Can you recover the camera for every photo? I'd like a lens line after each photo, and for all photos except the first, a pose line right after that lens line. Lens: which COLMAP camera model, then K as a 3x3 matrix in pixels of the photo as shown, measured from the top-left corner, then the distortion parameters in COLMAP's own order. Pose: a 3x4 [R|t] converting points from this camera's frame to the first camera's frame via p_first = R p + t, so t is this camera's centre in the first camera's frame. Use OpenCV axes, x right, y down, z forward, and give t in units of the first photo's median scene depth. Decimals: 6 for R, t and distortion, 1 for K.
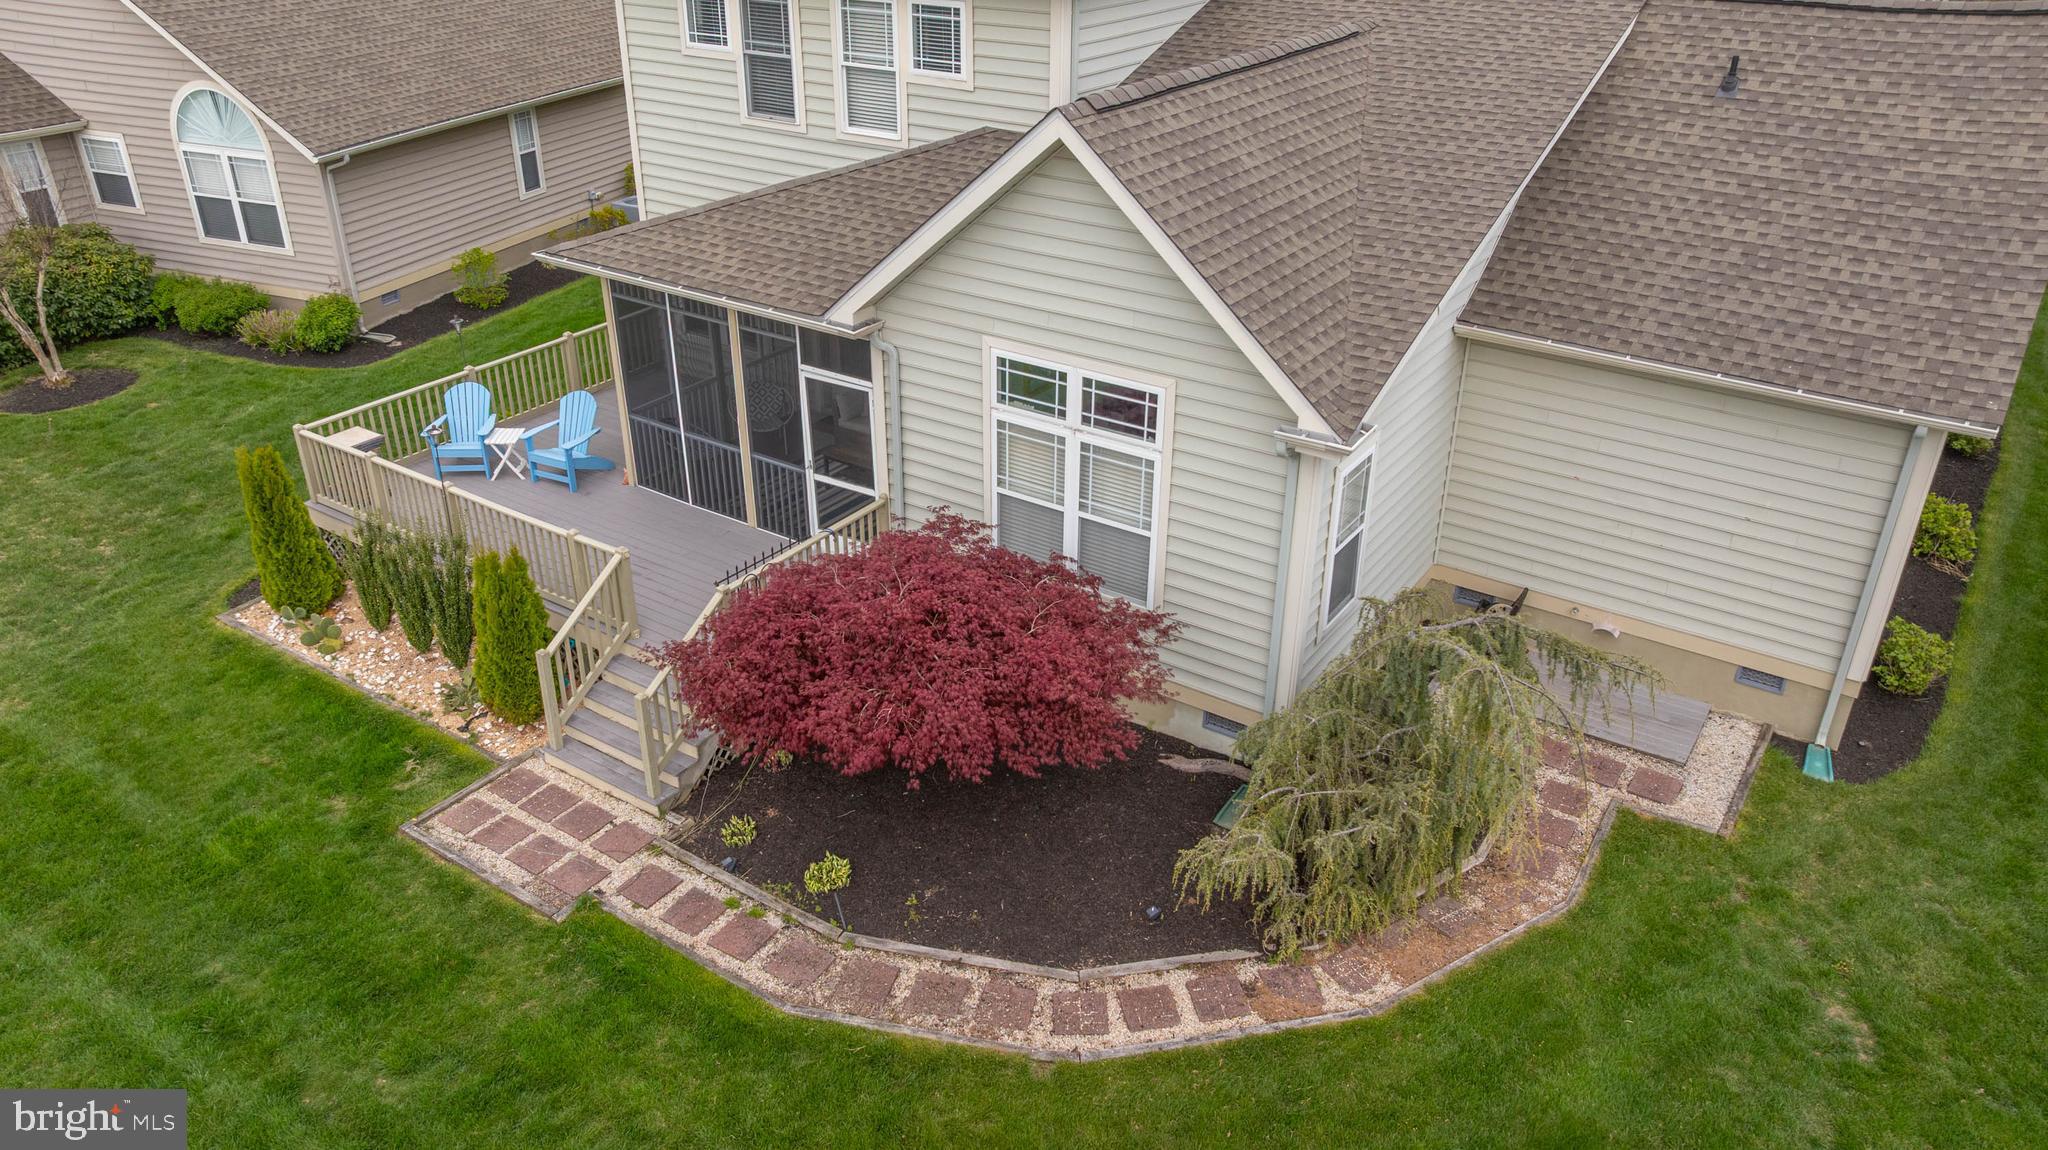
lens RADIAL K [[1438.0, 0, 1024.3], [0, 1438.0, 567.9], [0, 0, 1]] dist [-0.022284, 0.006593]
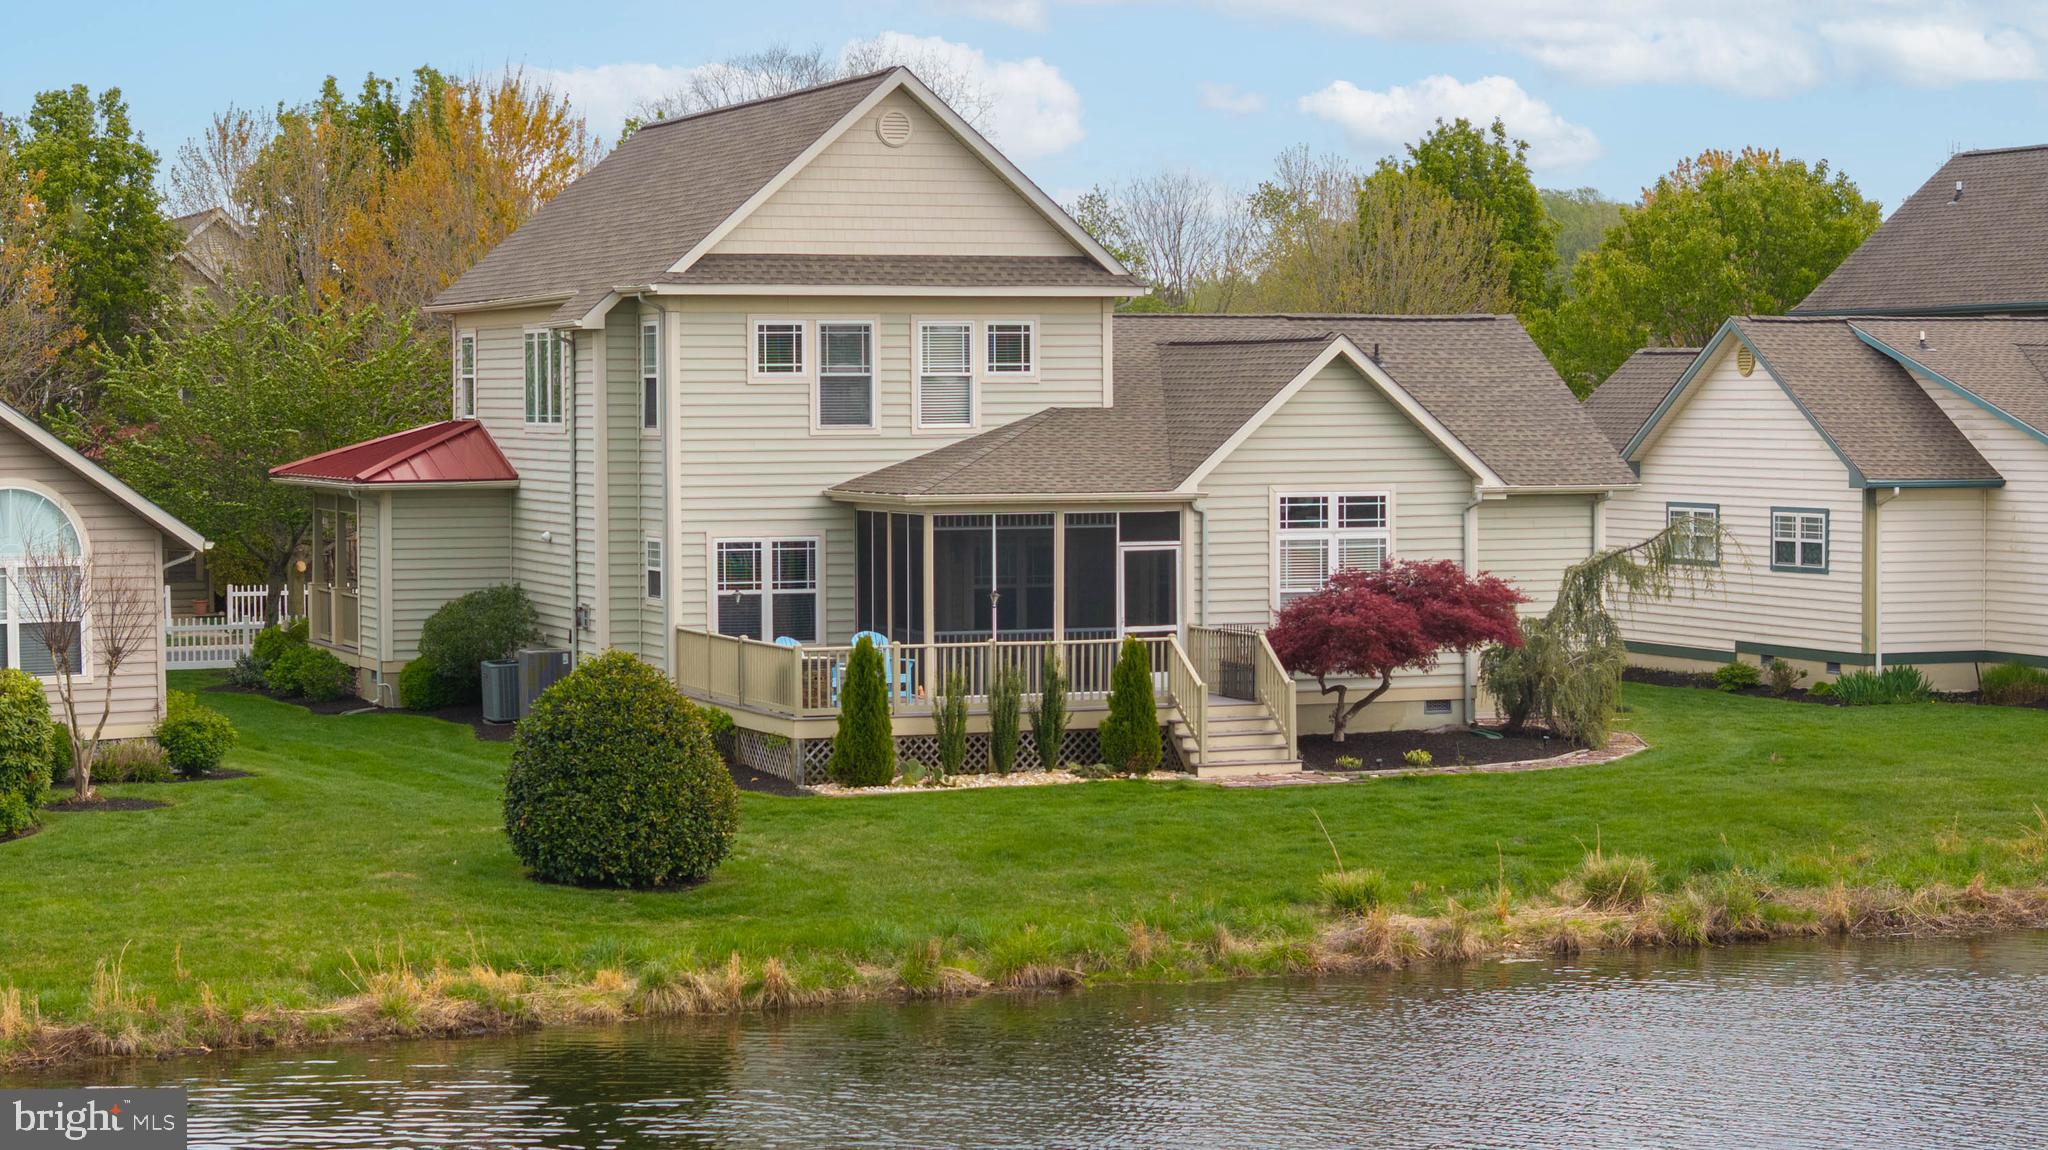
lens RADIAL K [[4119.1, 0, 1024.0], [0, 4119.1, 575.0], [0, 0, 1]] dist [-0.211948, 1.546773]
pose [[0.567242, -0.043595, 0.822396, -3.791210], [0.395582, 0.890278, -0.225657, 0.813113], [-0.722323, 0.453327, 0.522249, -1.080914]]
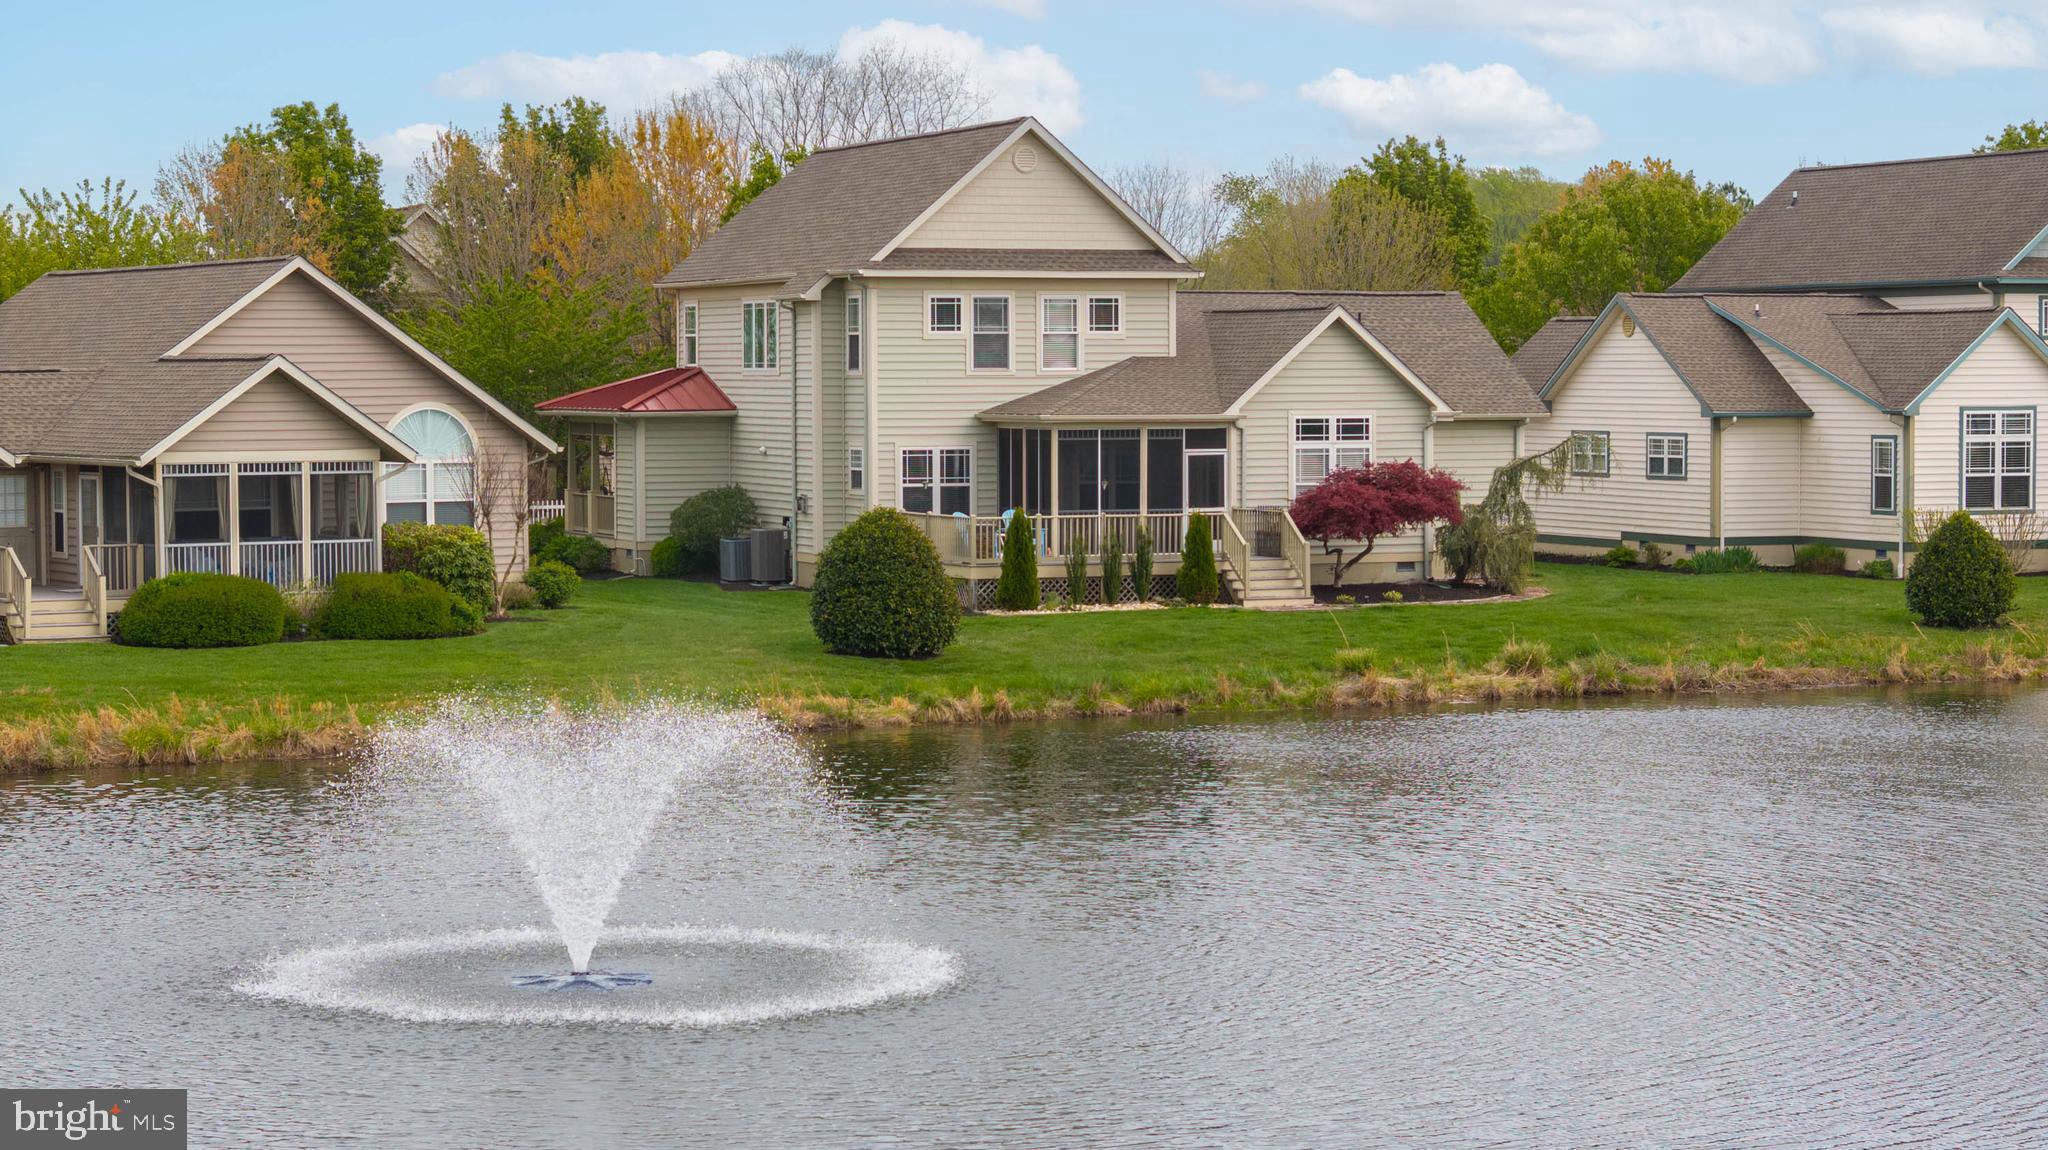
lens RADIAL K [[4119.1, 0, 1024.0], [0, 4119.1, 575.0], [0, 0, 1]] dist [-0.211948, 1.546773]
pose [[0.555830, -0.048281, 0.829893, -5.487879], [0.398048, 0.891885, -0.214709, 1.255559], [-0.729802, 0.449678, 0.514954, -1.852927]]
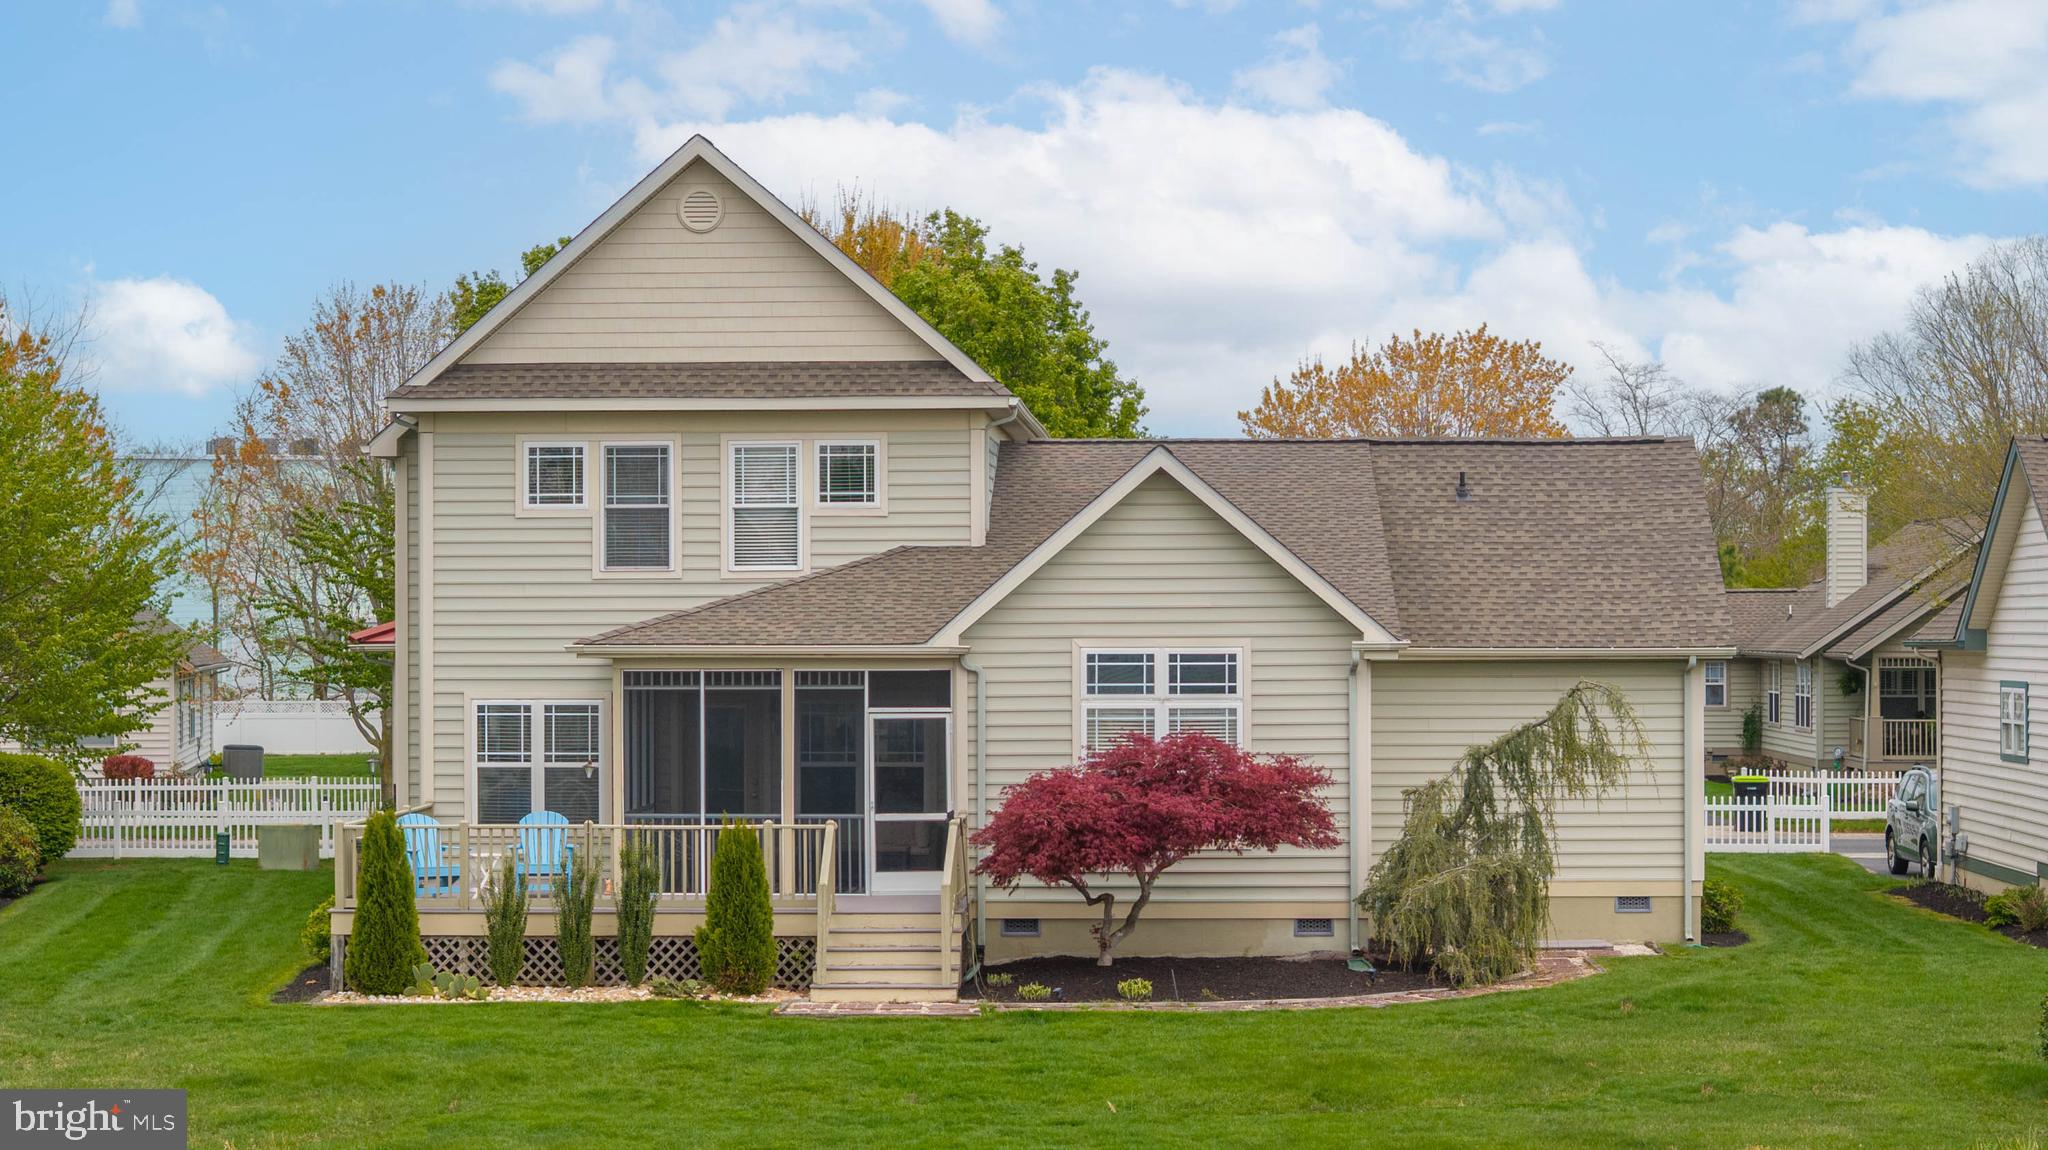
lens RADIAL K [[4119.1, 0, 1024.0], [0, 4119.1, 575.0], [0, 0, 1]] dist [-0.211948, 1.546773]
pose [[0.849073, 0.000250, 0.528276, -1.894034], [0.255819, 0.874734, -0.411579, 1.210162], [-0.462204, 0.484603, 0.742649, -1.602103]]
